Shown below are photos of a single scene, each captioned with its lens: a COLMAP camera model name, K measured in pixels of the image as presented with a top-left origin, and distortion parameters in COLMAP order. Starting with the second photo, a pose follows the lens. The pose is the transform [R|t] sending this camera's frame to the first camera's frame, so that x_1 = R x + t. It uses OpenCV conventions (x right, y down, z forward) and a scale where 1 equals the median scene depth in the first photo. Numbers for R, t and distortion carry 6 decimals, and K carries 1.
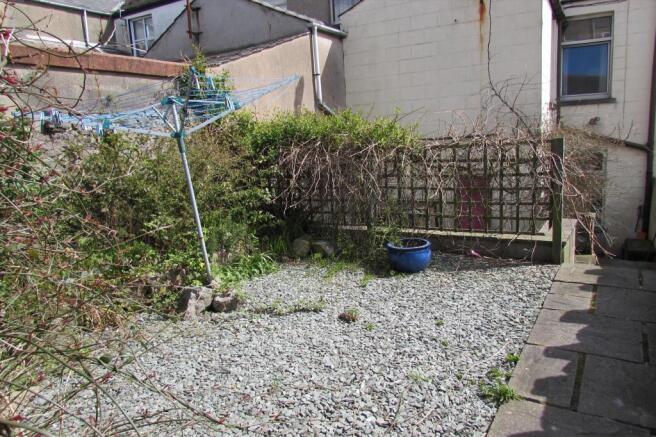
lens RADIAL K [[465.2, 0, 328.0], [0, 465.2, 218.5], [0, 0, 1]] dist [-0.039881, 0.023408]
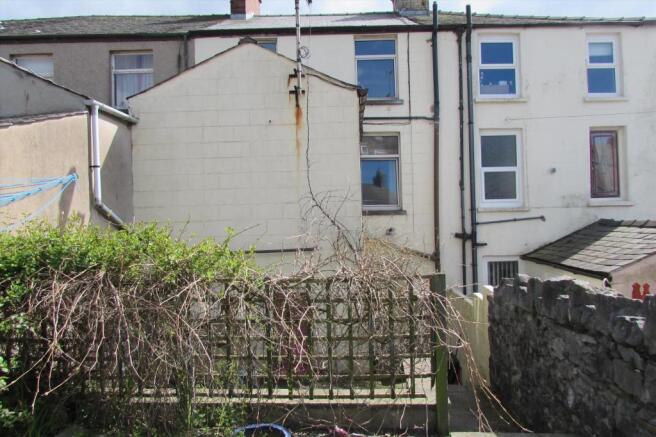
lens RADIAL K [[465.2, 0, 328.0], [0, 465.2, 218.5], [0, 0, 1]] dist [-0.039881, 0.023408]
pose [[0.891522, 0.039583, 0.451244, -0.022289], [0.051295, 0.980945, -0.187392, -0.070652], [-0.450063, 0.190211, 0.872504, 0.201411]]
